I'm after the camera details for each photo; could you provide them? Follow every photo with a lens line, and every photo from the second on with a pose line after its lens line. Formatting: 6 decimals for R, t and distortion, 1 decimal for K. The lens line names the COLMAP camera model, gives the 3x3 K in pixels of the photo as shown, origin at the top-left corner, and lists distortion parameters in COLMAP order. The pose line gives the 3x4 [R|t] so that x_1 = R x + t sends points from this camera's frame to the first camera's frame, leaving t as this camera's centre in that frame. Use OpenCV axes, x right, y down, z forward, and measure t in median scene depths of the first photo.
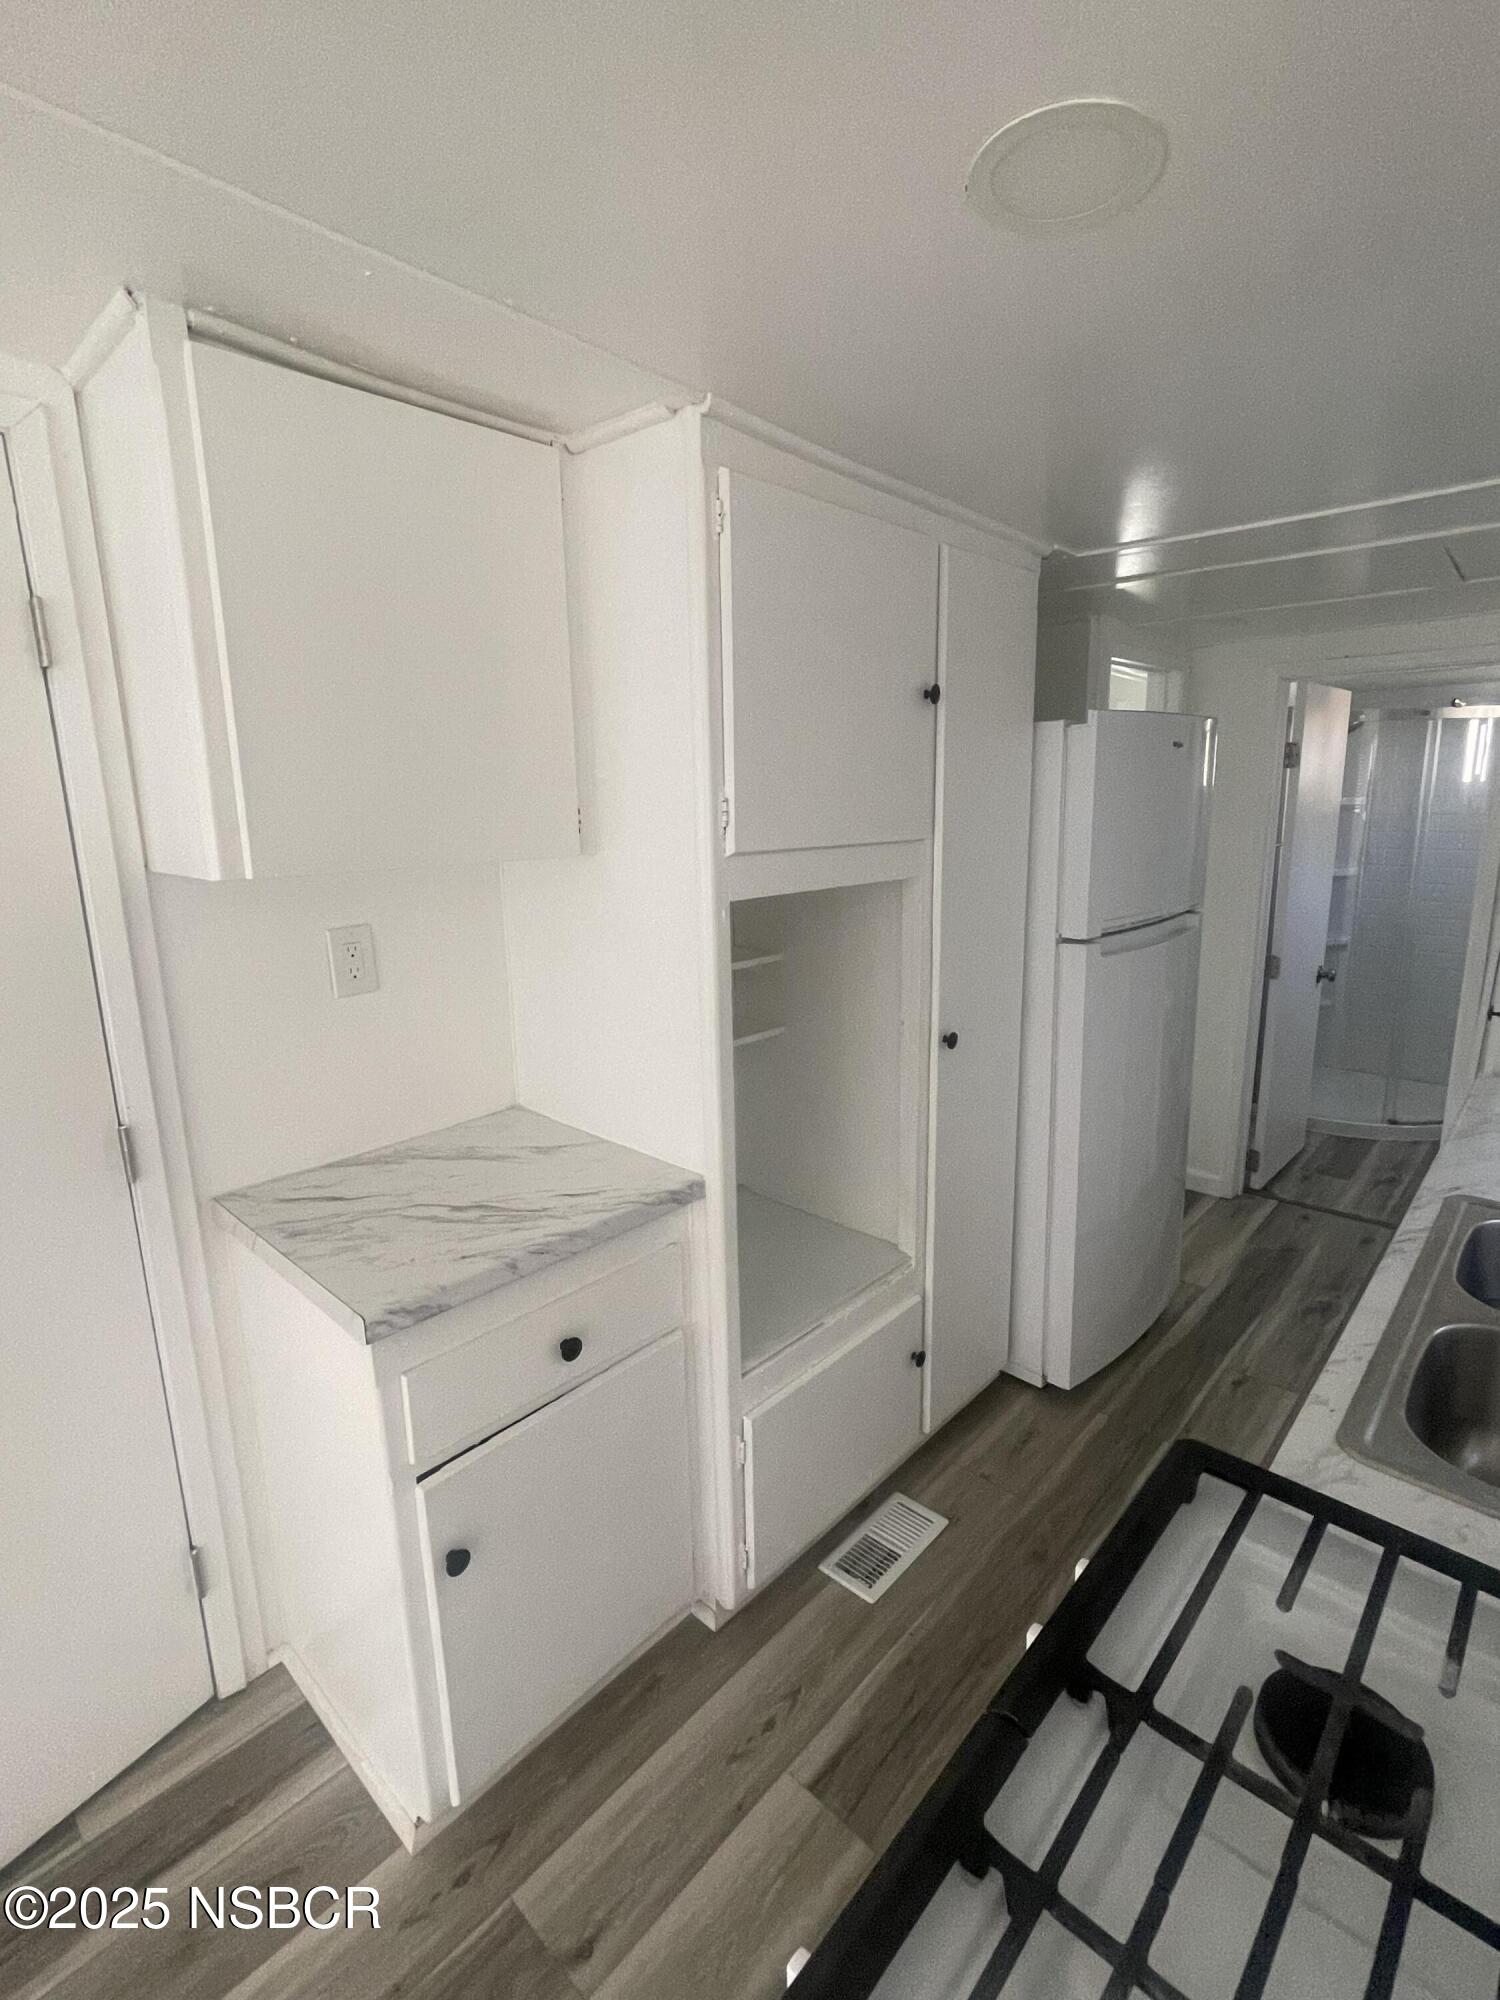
lens RADIAL K [[952.8, 0, 751.2], [0, 952.8, 1002.2], [0, 0, 1]] dist [-0.007935, 0.001454]
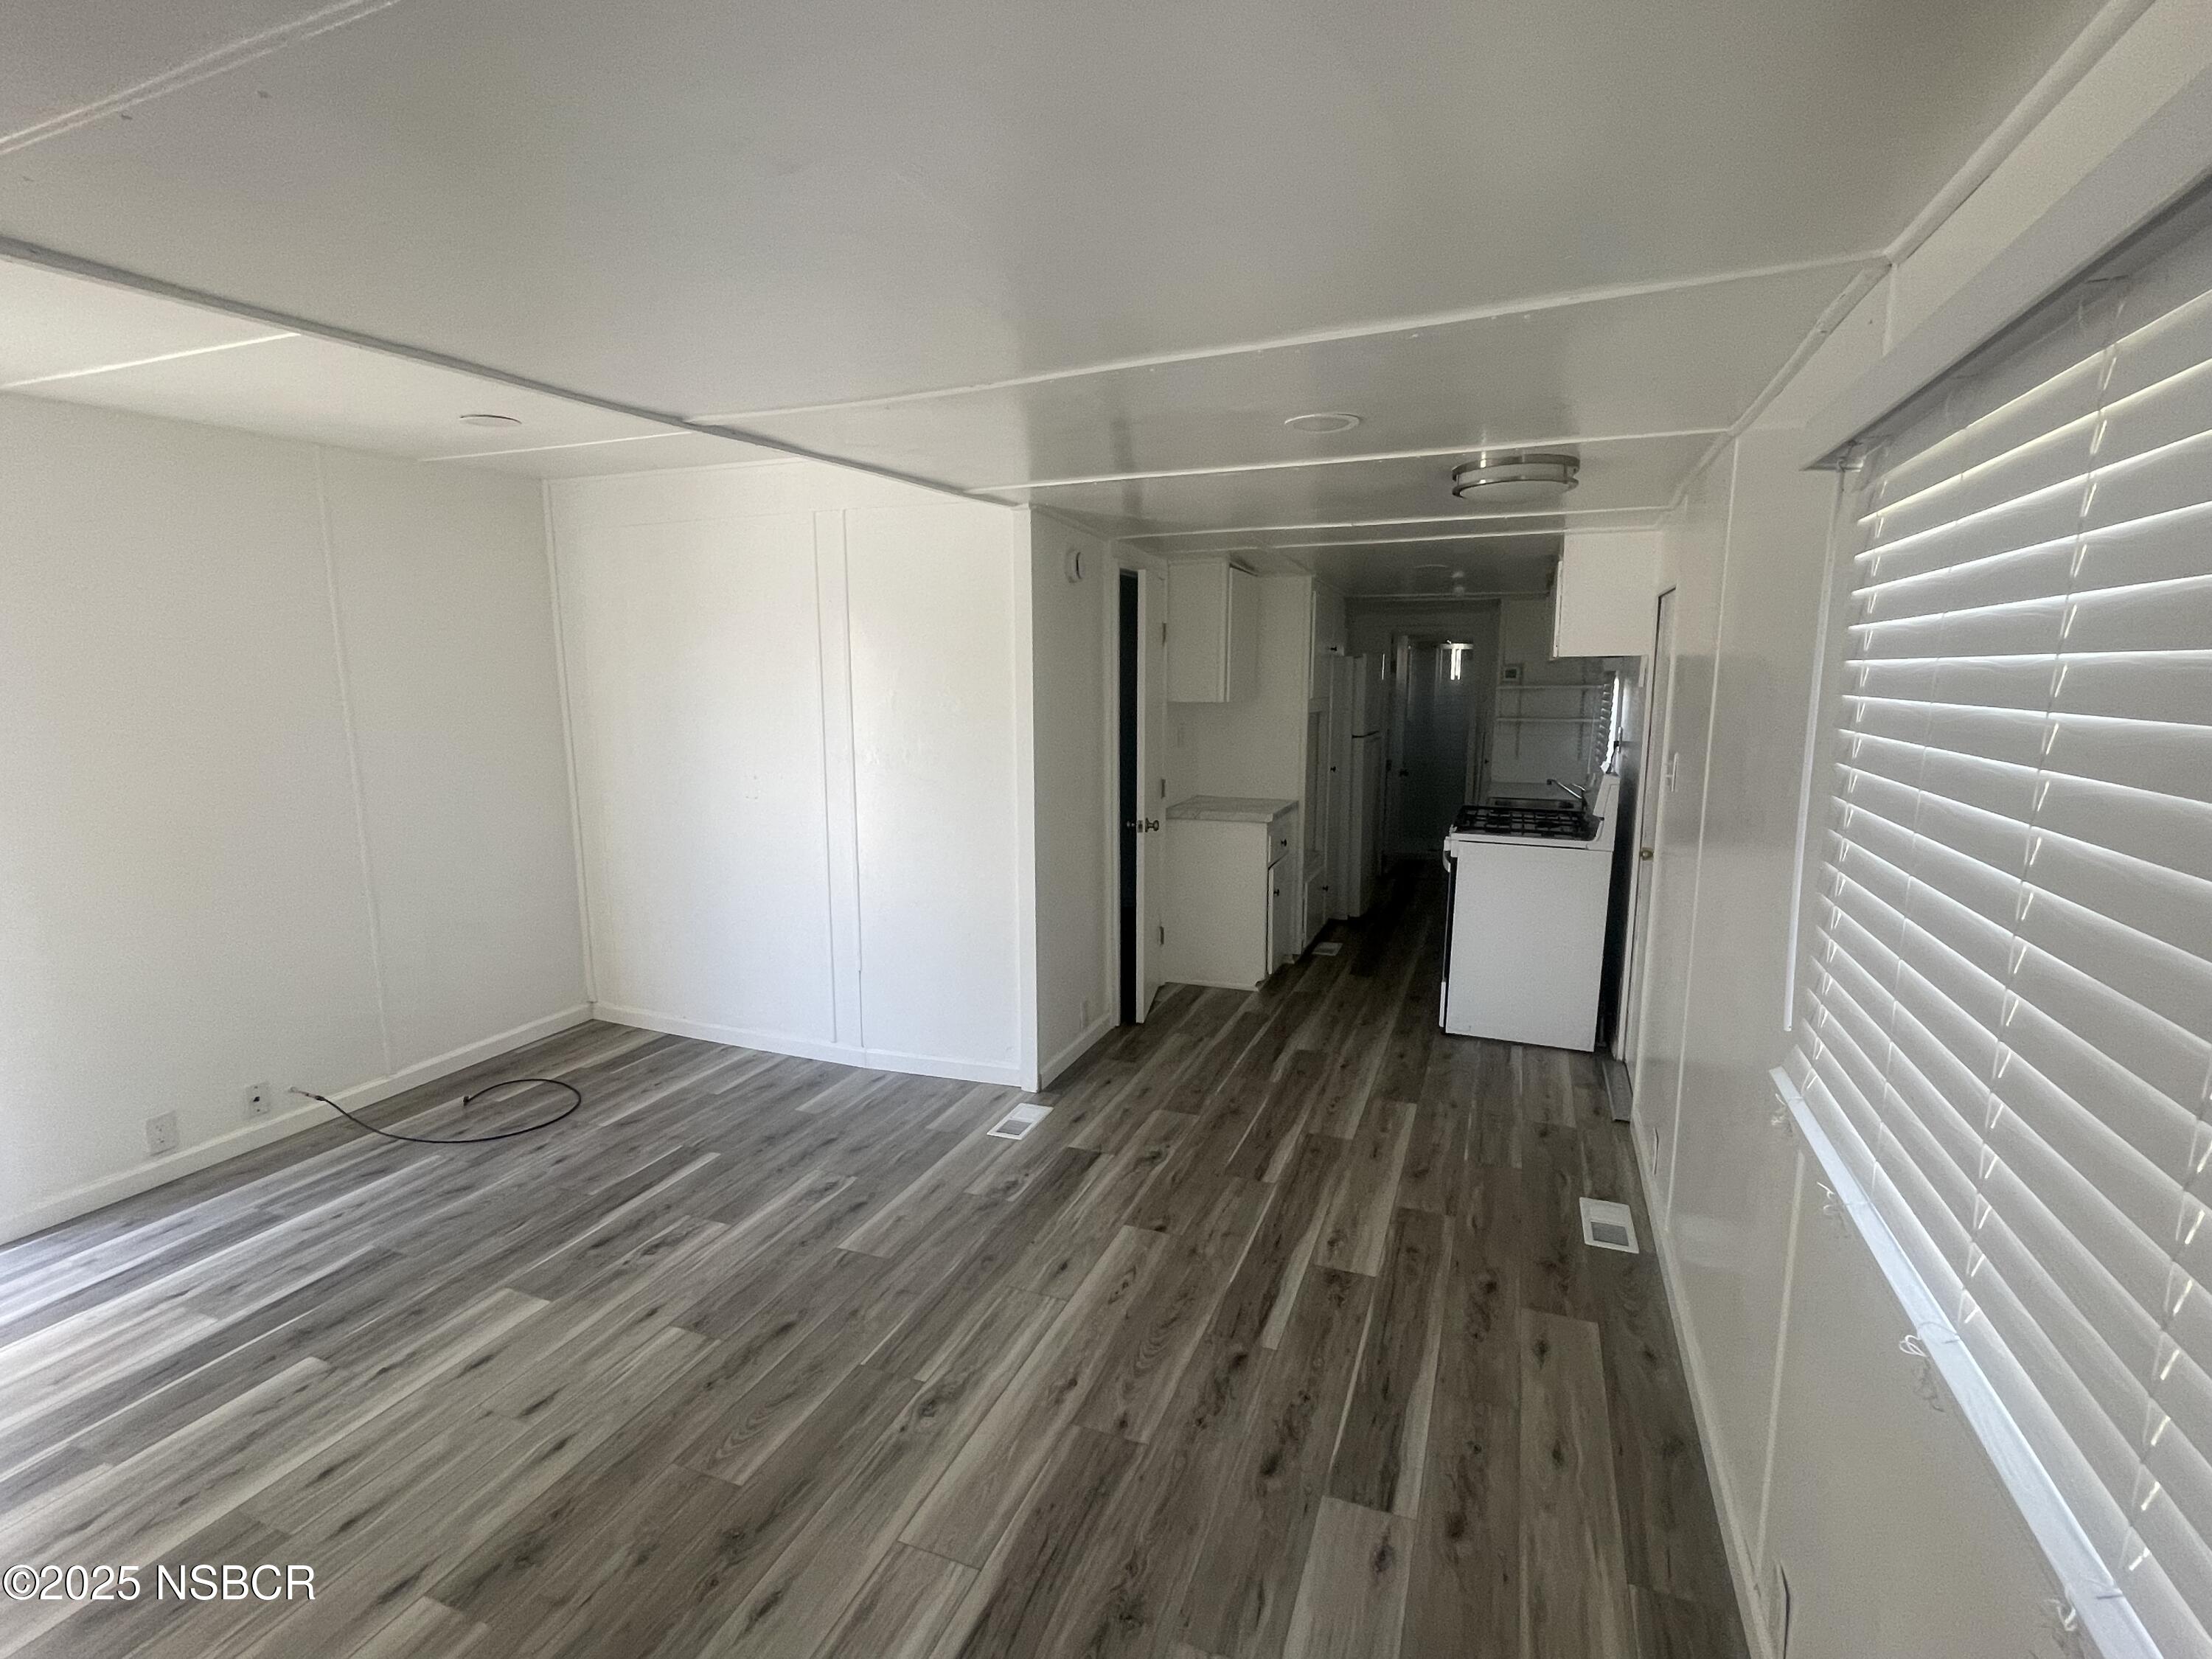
lens RADIAL K [[1053.8, 0, 1114.3], [0, 1053.8, 835.8], [0, 0, 1]] dist [-0.007935, 0.001454]
pose [[0.931270, -0.047665, 0.361200, -1.515950], [0.071804, 0.995972, -0.053699, 0.352226], [-0.357185, 0.075944, 0.930941, -1.654653]]
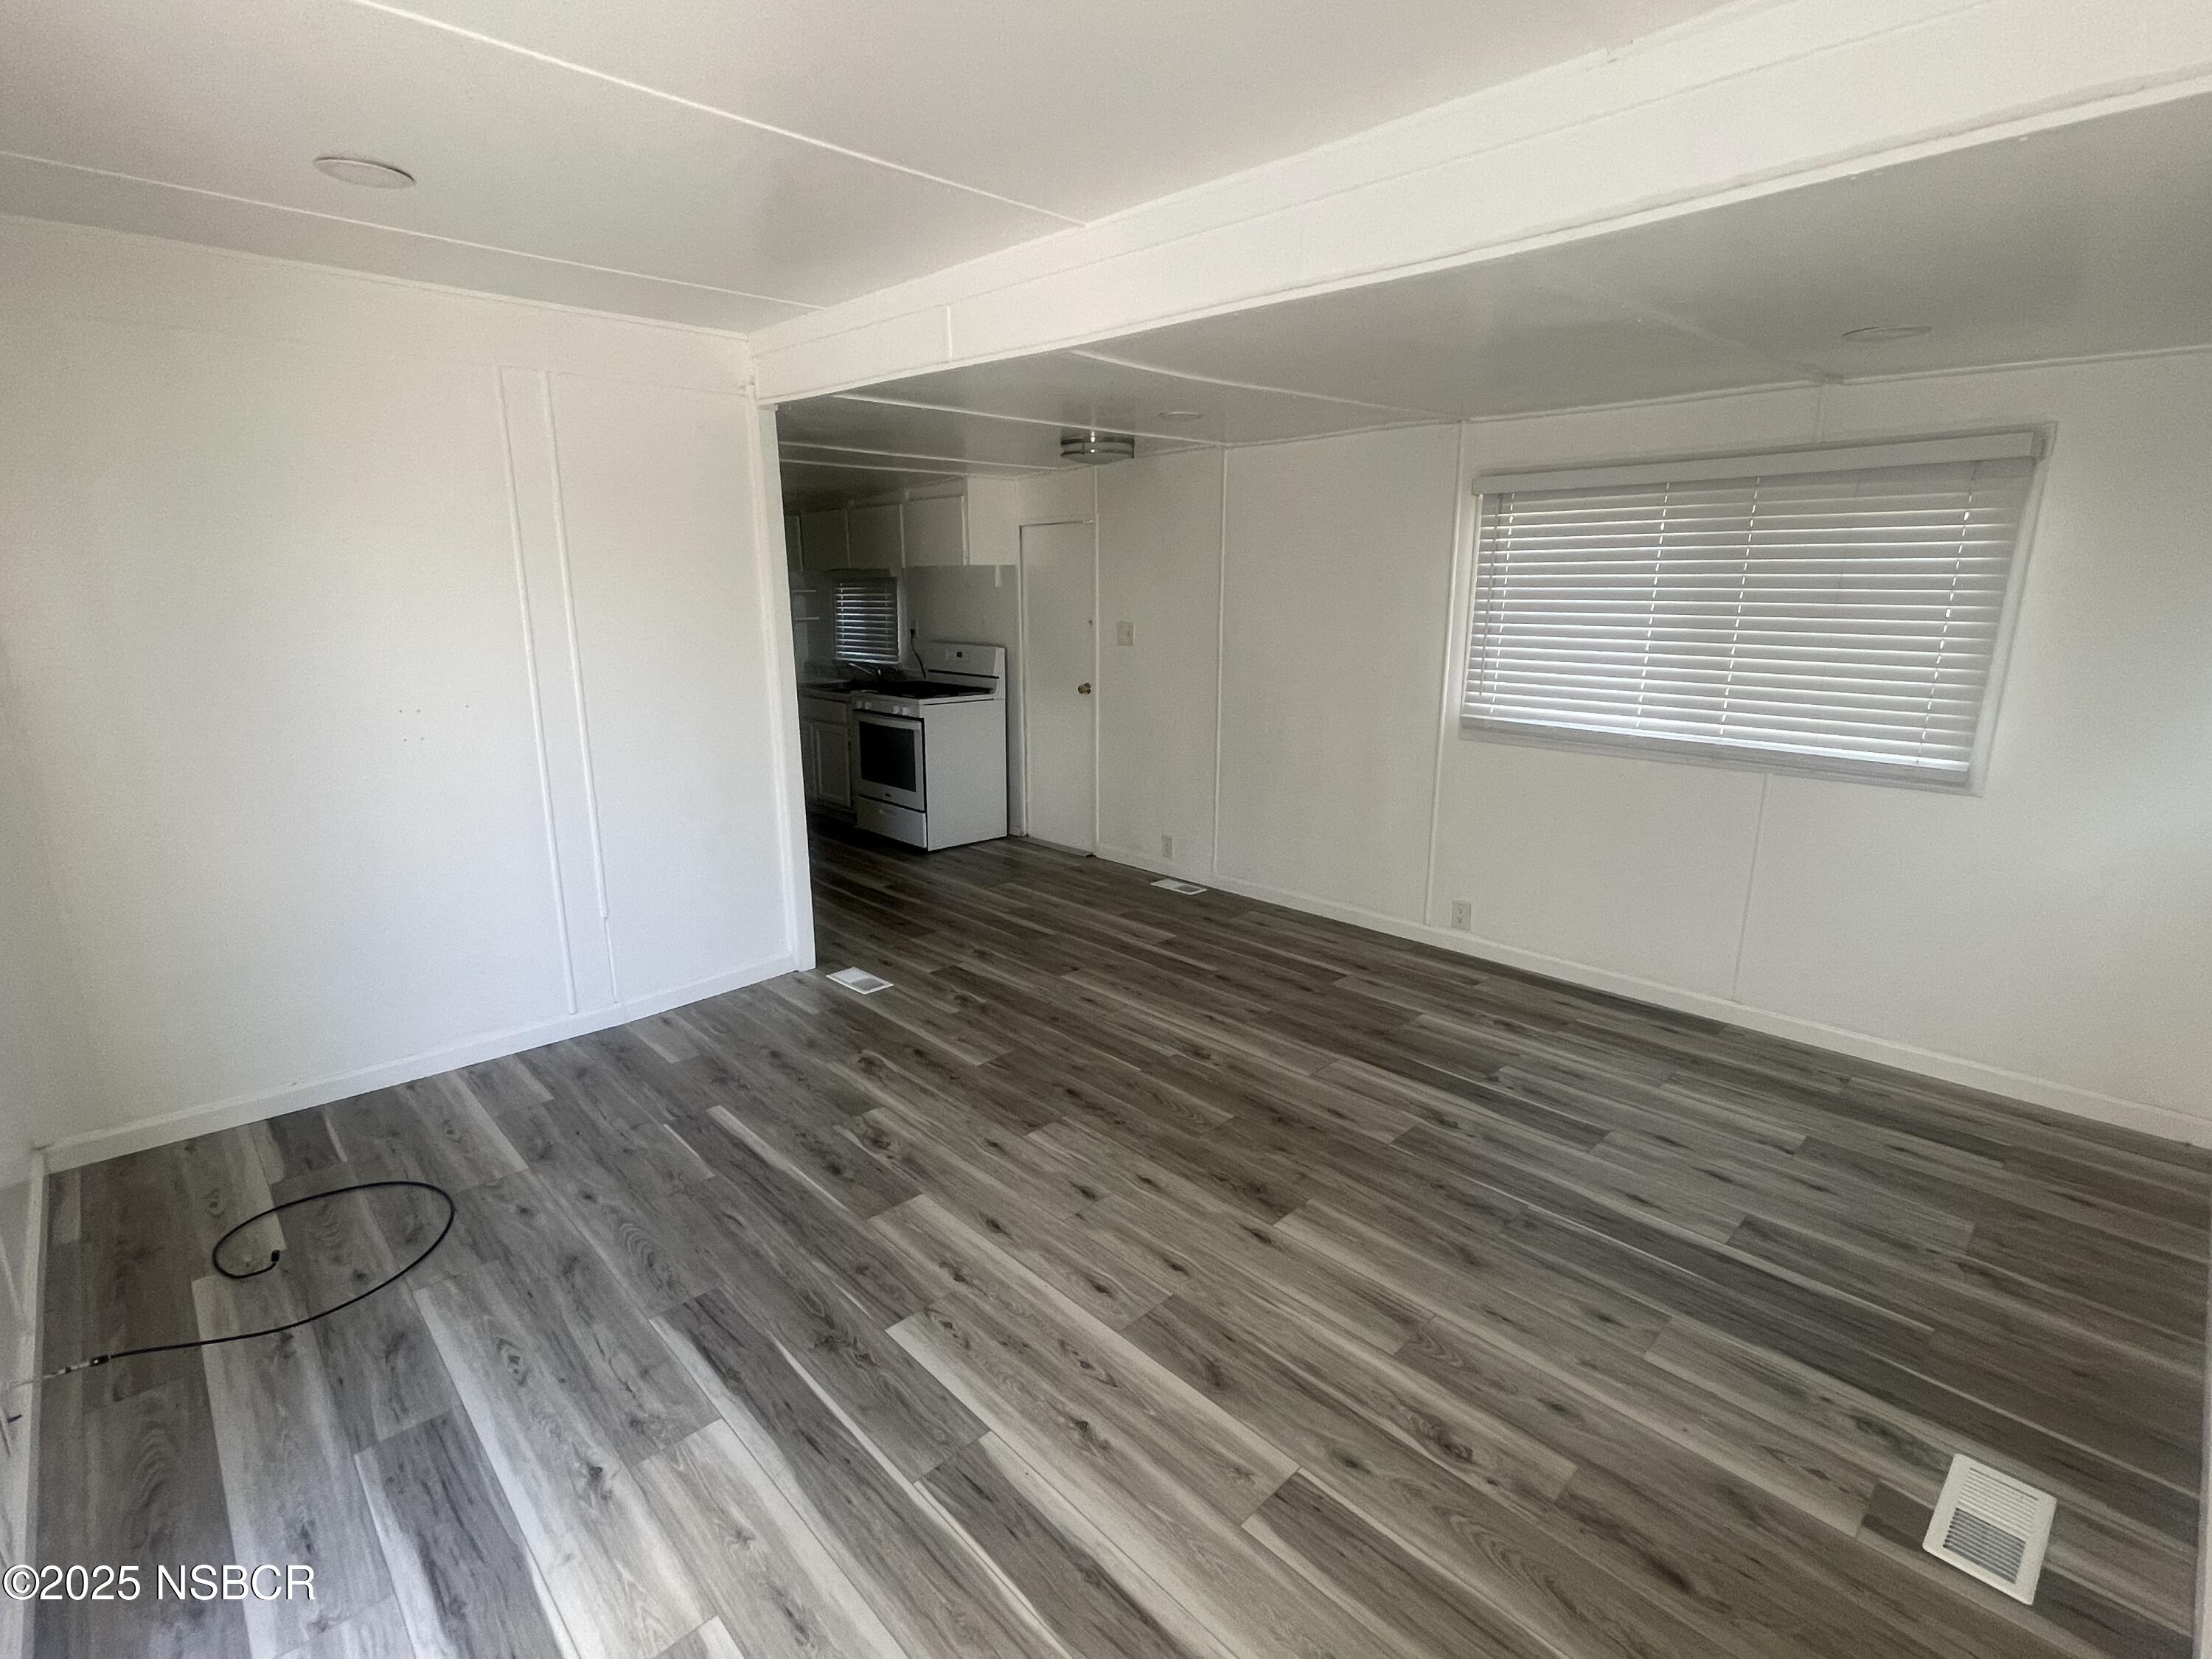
lens RADIAL K [[1053.8, 0, 1108.9], [0, 1053.8, 815.8], [0, 0, 1]] dist [-0.007935, 0.001454]
pose [[0.048260, -0.203962, 0.977788, -2.978286], [0.226472, 0.955669, 0.188170, 0.153725], [-0.972821, 0.212361, 0.092313, -0.536570]]
